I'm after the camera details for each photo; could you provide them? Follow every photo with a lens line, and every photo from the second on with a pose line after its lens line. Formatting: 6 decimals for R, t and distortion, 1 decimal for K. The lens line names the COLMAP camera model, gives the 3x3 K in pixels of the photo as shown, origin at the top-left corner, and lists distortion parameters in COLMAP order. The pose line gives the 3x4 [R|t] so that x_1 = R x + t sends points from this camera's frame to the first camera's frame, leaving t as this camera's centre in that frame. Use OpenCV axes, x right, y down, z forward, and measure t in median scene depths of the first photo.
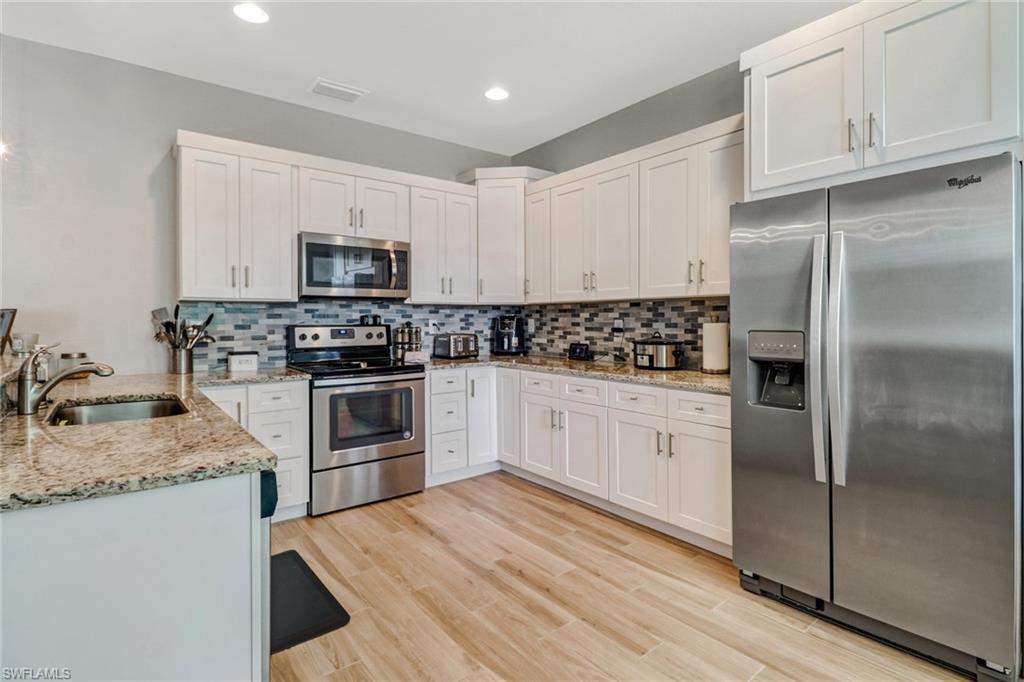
lens RADIAL K [[496.1, 0, 500.5], [0, 496.1, 317.1], [0, 0, 1]] dist [-0.003748, -0.006897]
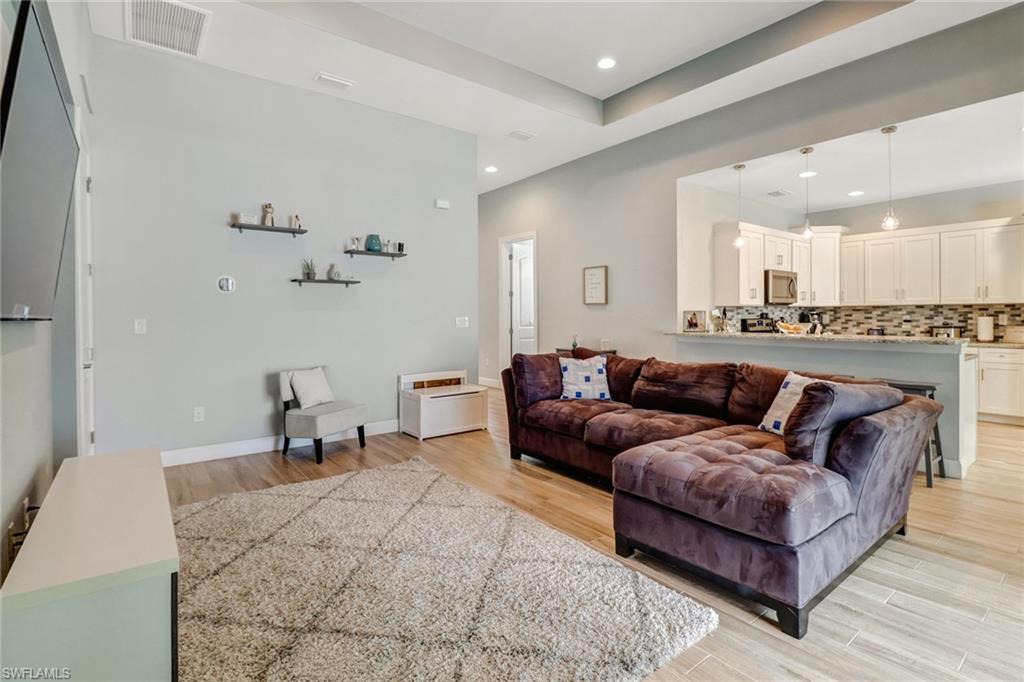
lens RADIAL K [[496.1, 0, 533.6], [0, 496.1, 314.0], [0, 0, 1]] dist [-0.003748, -0.006897]
pose [[0.999471, -0.000831, 0.032499, -1.242457], [0.000747, 0.999996, 0.002590, -0.005557], [-0.032501, -0.002564, 0.999468, -0.792079]]
